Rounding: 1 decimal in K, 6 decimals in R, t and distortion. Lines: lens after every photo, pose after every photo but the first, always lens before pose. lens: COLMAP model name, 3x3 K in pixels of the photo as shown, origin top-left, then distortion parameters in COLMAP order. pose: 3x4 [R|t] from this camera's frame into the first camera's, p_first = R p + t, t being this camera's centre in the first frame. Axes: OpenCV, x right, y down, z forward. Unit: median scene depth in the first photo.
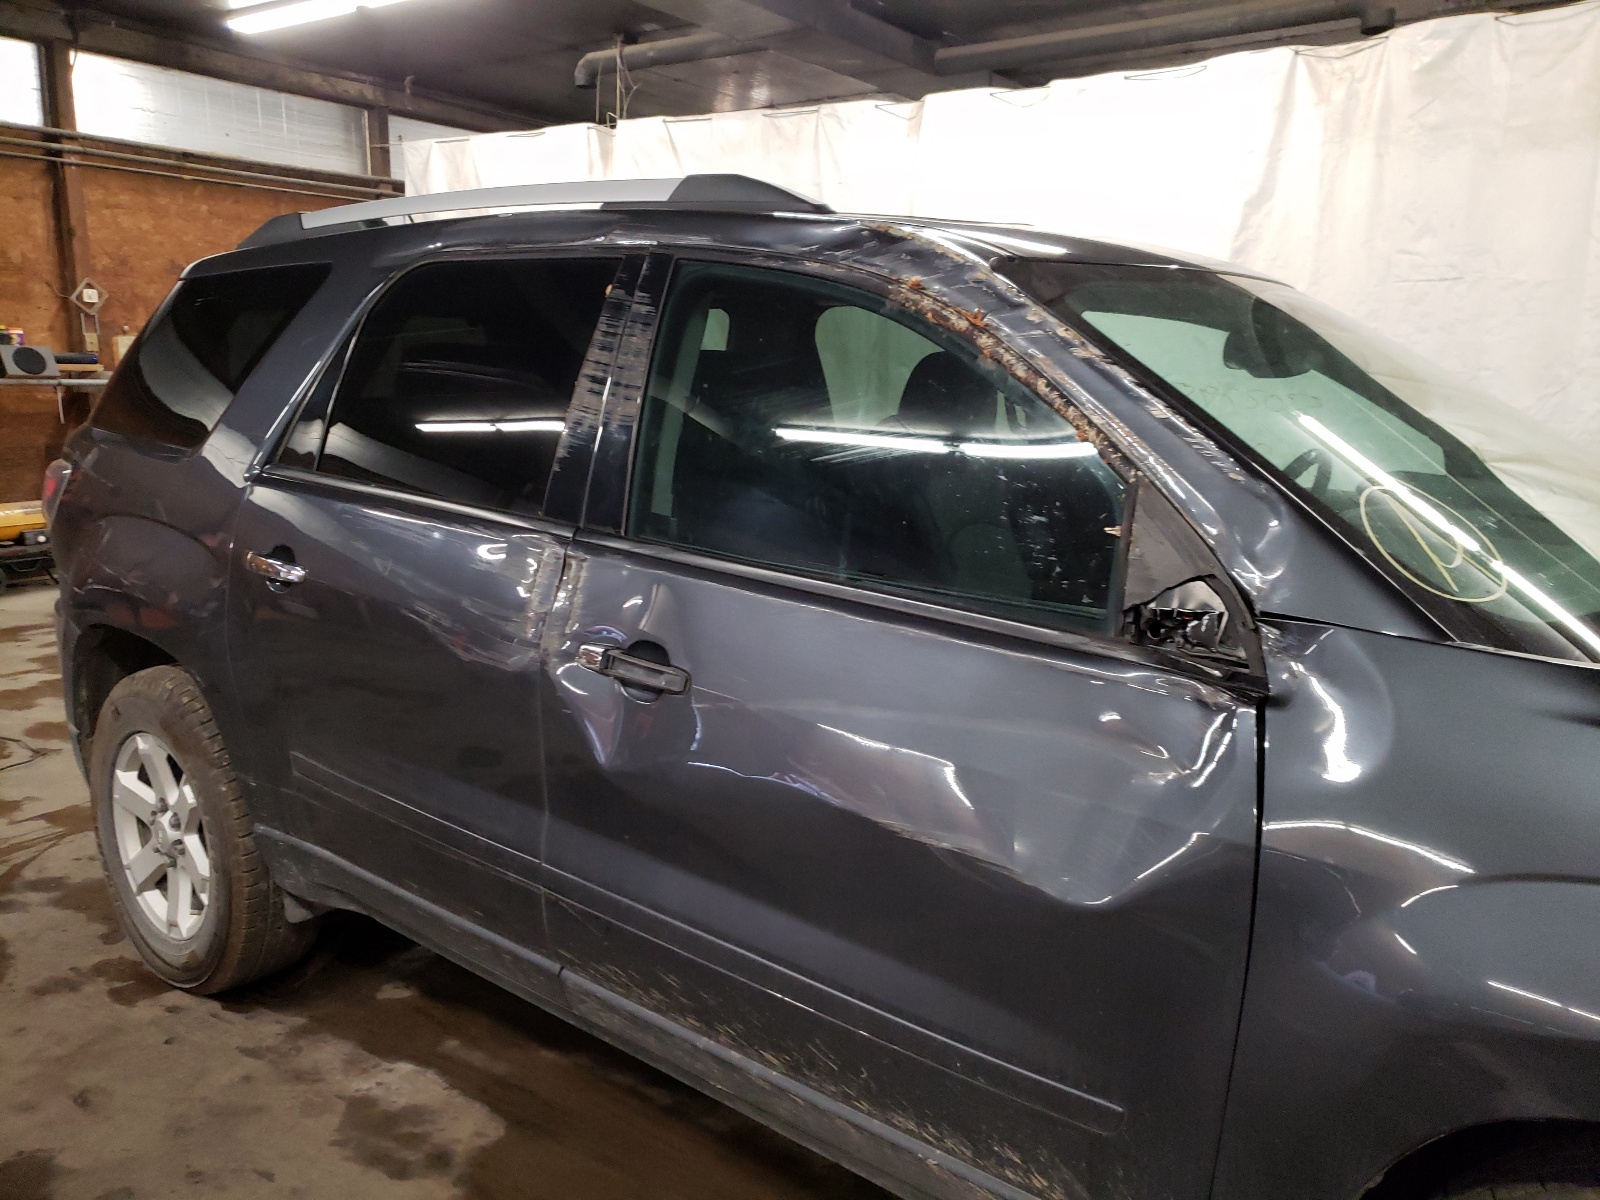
lens RADIAL K [[1235.4, 0, 811.0], [0, 1235.4, 600.7], [0, 0, 1]] dist [0.011554, 0.029118]
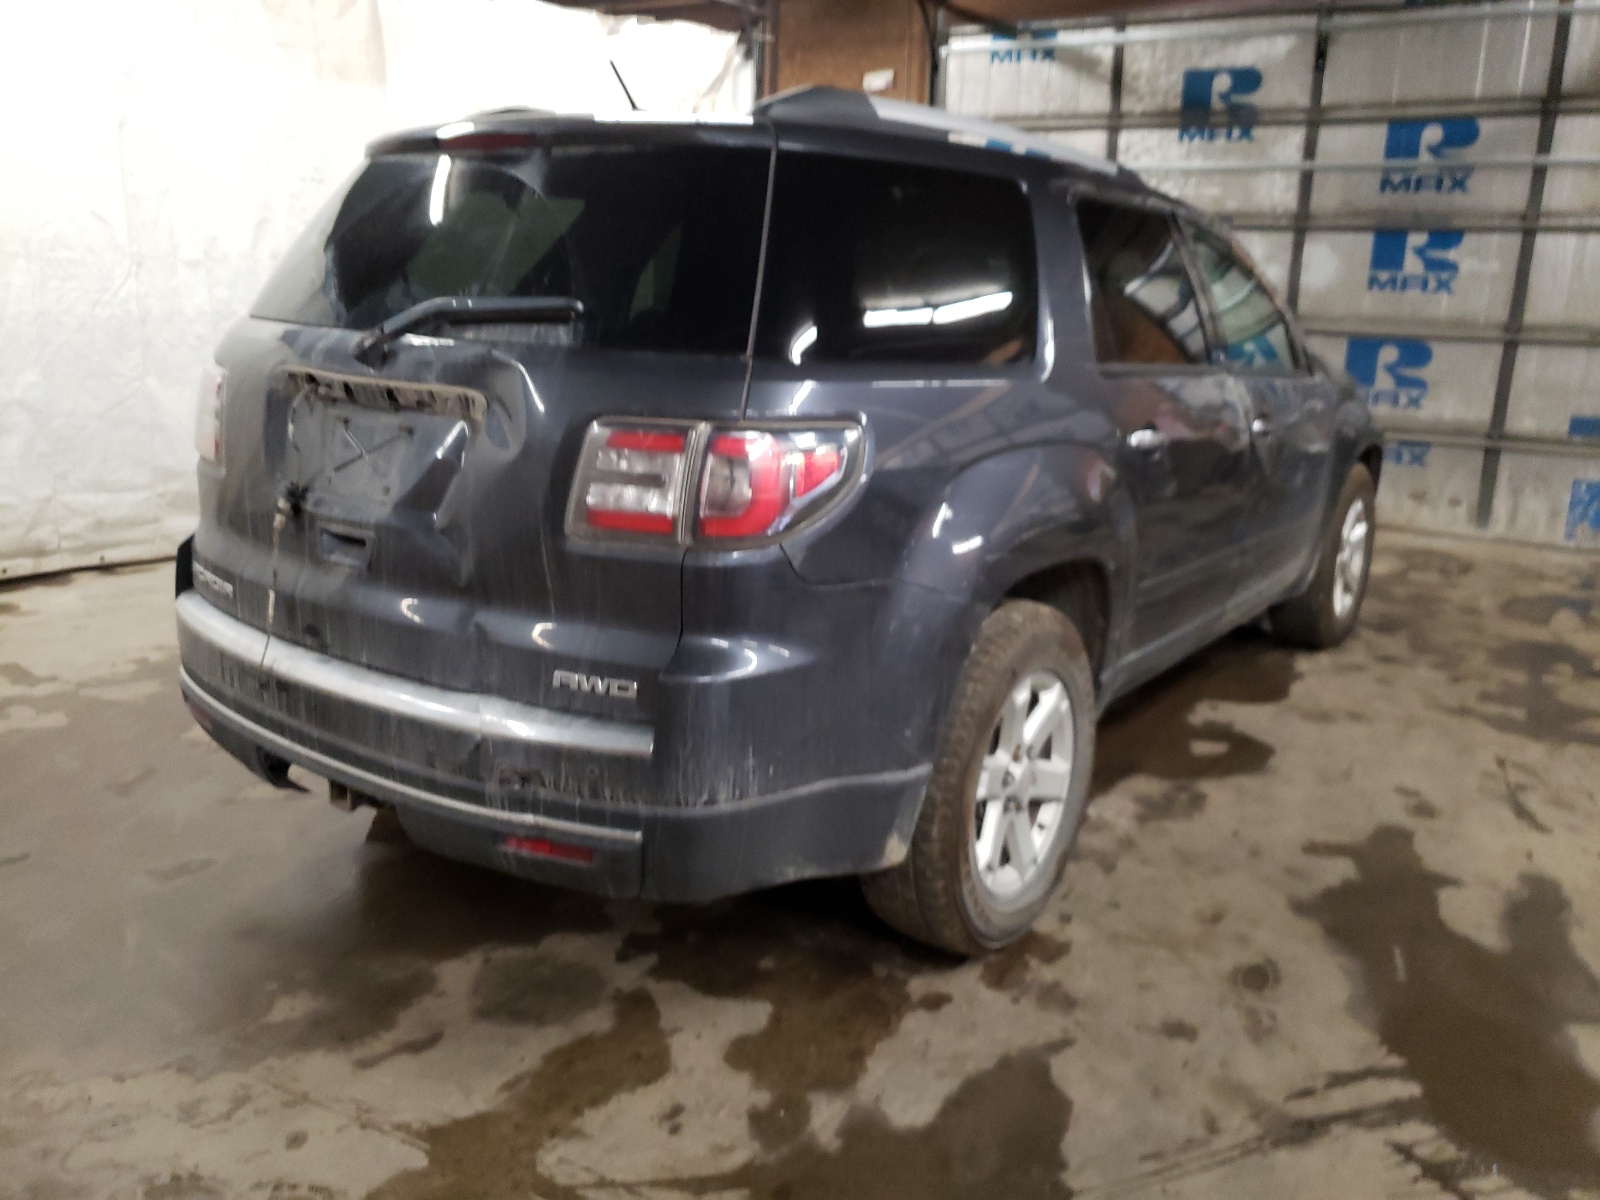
lens RADIAL K [[1235.4, 0, 814.7], [0, 1235.4, 593.5], [0, 0, 1]] dist [0.011554, 0.029118]
pose [[-0.063273, -0.247224, 0.966890, -0.698276], [0.157039, 0.954296, 0.254280, -0.104107], [-0.985563, 0.167929, -0.021557, 0.586730]]
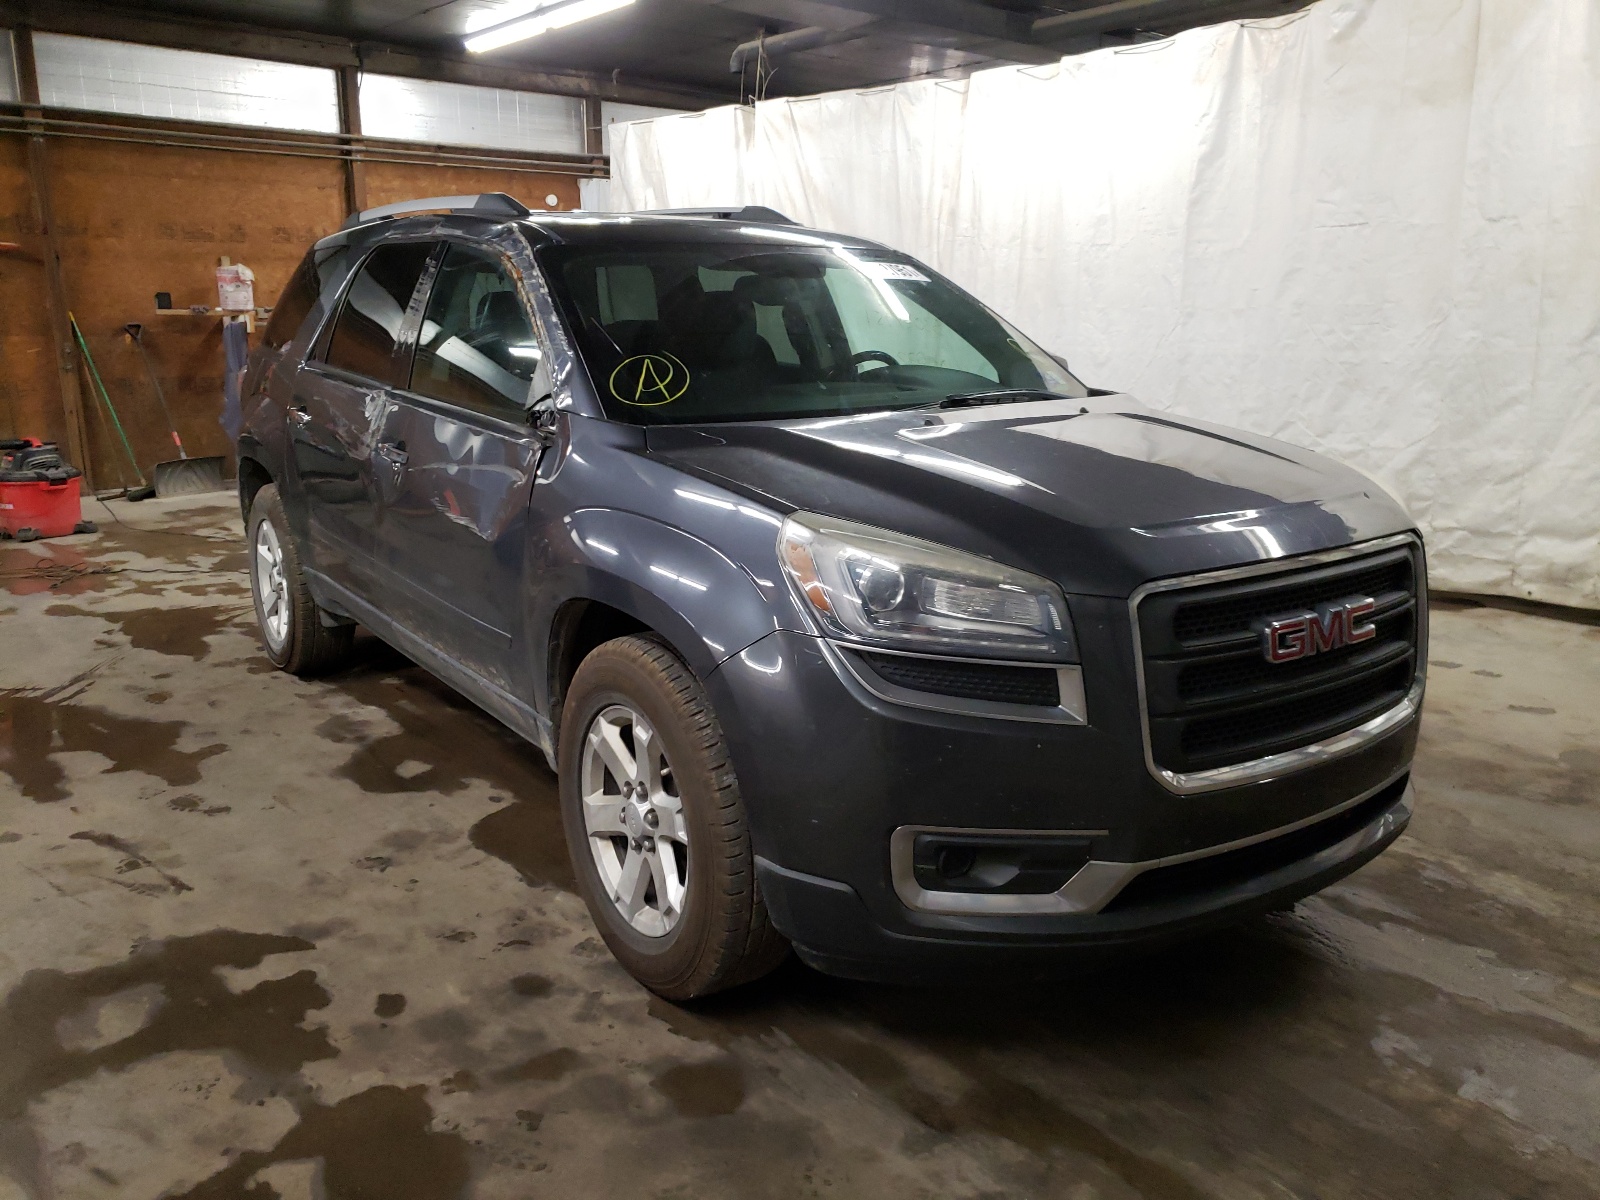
lens RADIAL K [[1235.4, 0, 788.7], [0, 1235.4, 605.5], [0, 0, 1]] dist [0.011554, 0.029118]
pose [[0.963461, 0.054030, -0.262342, 0.306940], [-0.042225, 0.997834, 0.050434, 0.052343], [0.264499, -0.037513, 0.963656, -0.233744]]
